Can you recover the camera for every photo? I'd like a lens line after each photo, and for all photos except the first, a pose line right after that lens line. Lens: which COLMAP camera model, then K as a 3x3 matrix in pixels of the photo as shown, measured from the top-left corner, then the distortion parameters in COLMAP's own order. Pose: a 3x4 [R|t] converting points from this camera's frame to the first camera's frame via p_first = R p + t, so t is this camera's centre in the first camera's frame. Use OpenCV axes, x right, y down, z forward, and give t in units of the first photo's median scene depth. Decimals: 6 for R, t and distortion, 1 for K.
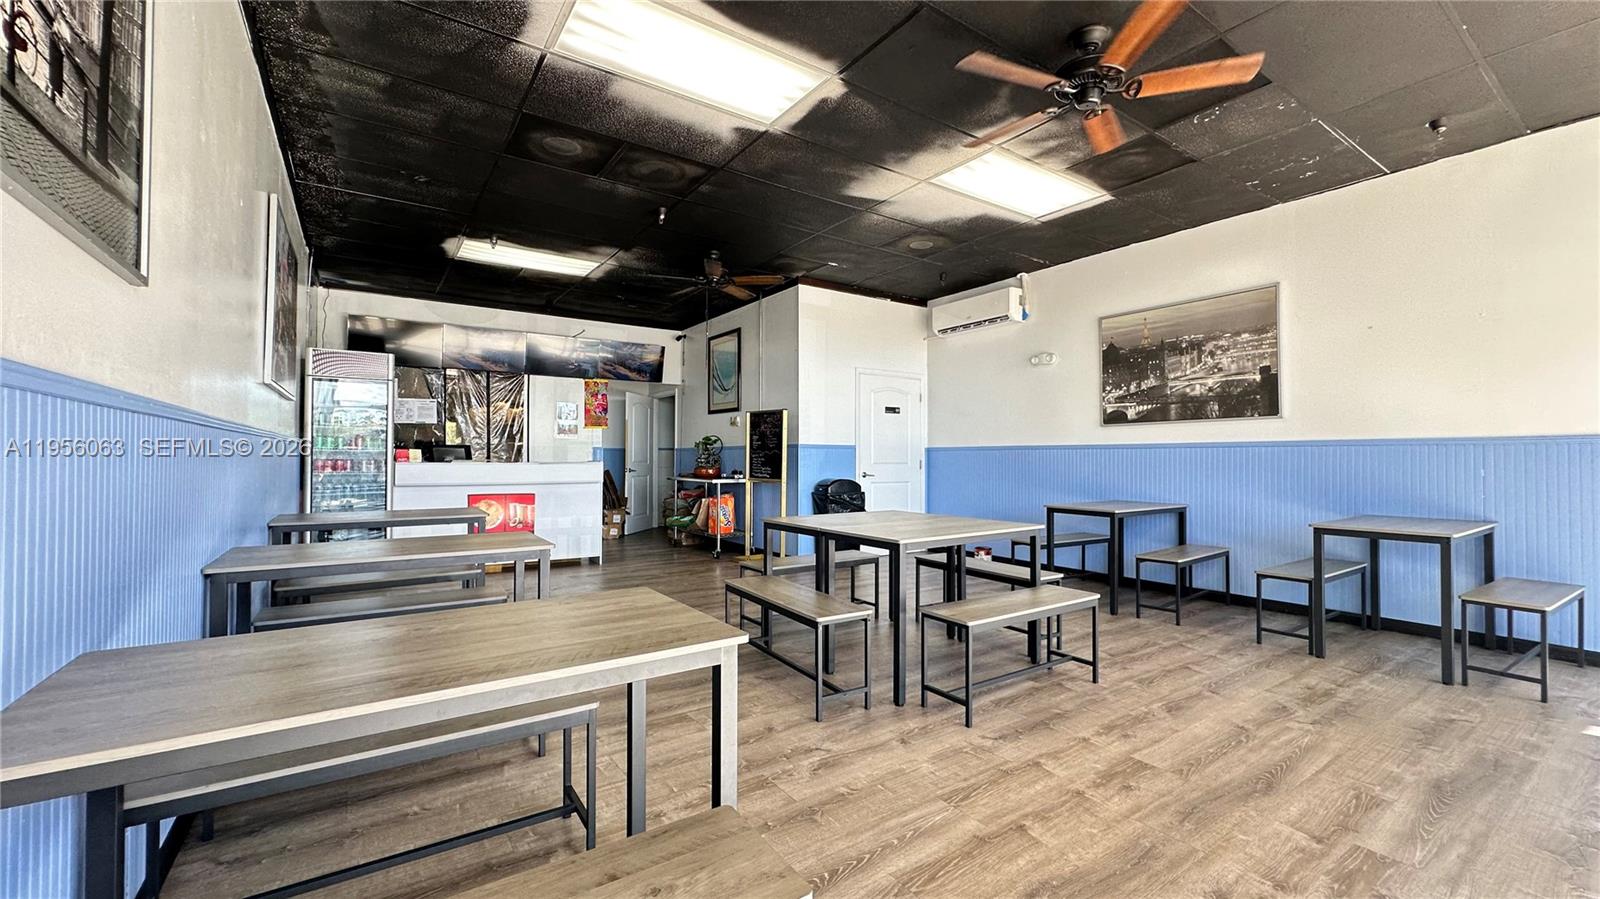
lens RADIAL K [[638.1, 0, 800.2], [0, 638.1, 447.9], [0, 0, 1]] dist [-0.004684, 0.001382]
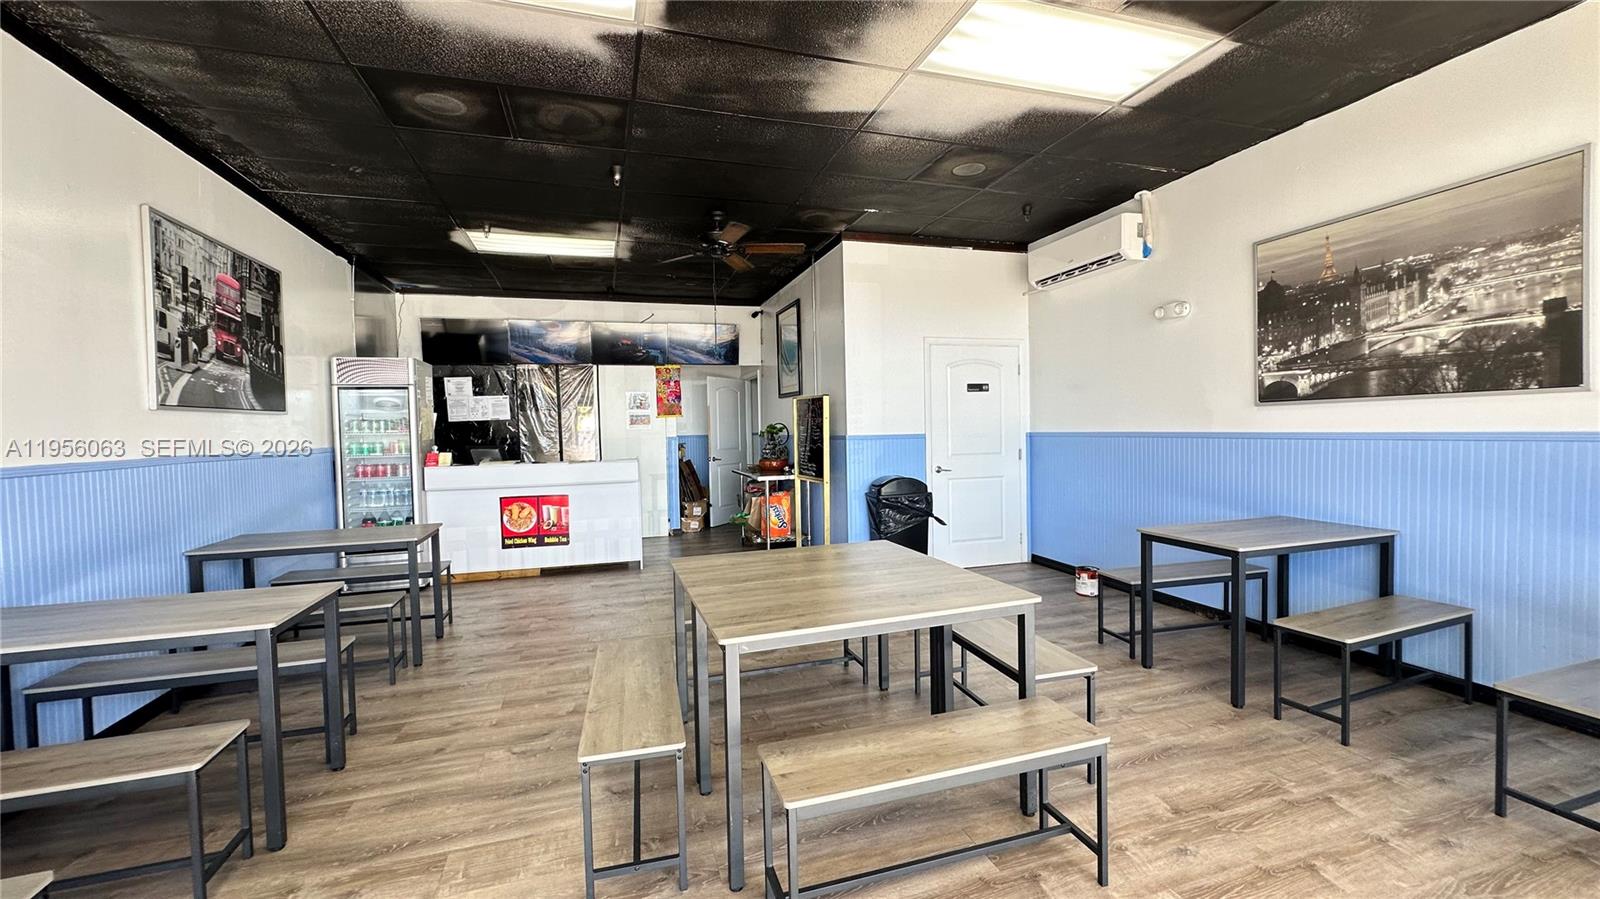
lens RADIAL K [[638.1, 0, 800.5], [0, 638.1, 447.6], [0, 0, 1]] dist [-0.004684, 0.001382]
pose [[0.956886, -0.014539, -0.290098, 0.230263], [0.029101, 0.998520, 0.045947, -0.038772], [0.289001, -0.052409, 0.955893, 0.238831]]
